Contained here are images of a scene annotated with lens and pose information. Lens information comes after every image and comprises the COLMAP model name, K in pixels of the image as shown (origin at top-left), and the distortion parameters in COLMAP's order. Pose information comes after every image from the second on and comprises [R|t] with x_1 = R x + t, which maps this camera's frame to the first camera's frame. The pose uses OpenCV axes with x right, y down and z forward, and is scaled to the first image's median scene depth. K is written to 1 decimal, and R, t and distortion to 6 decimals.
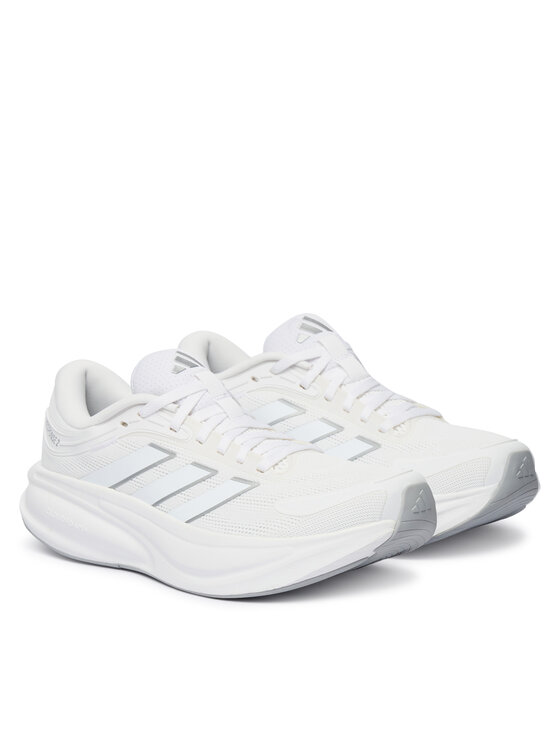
lens RADIAL K [[2210.8, 0, 282.4], [0, 2210.8, 371.9], [0, 0, 1]] dist [-2.553939, 0.000000]
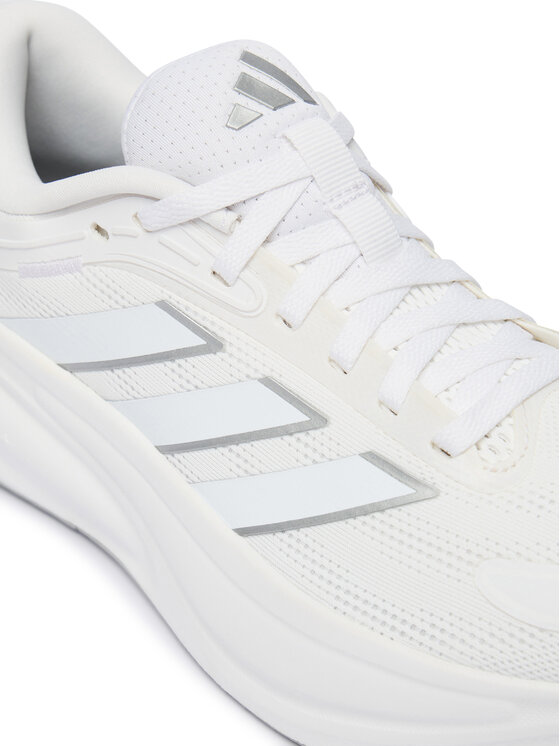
lens RADIAL K [[1471.3, 0, 280.0], [0, 1471.3, 372.7], [0, 0, 1]] dist [0.053770, 0.000000]
pose [[0.997230, 0.074342, -0.002398, -0.037167], [-0.066641, 0.907316, 0.415134, -0.068949], [0.033038, -0.413824, 0.909757, 0.750161]]
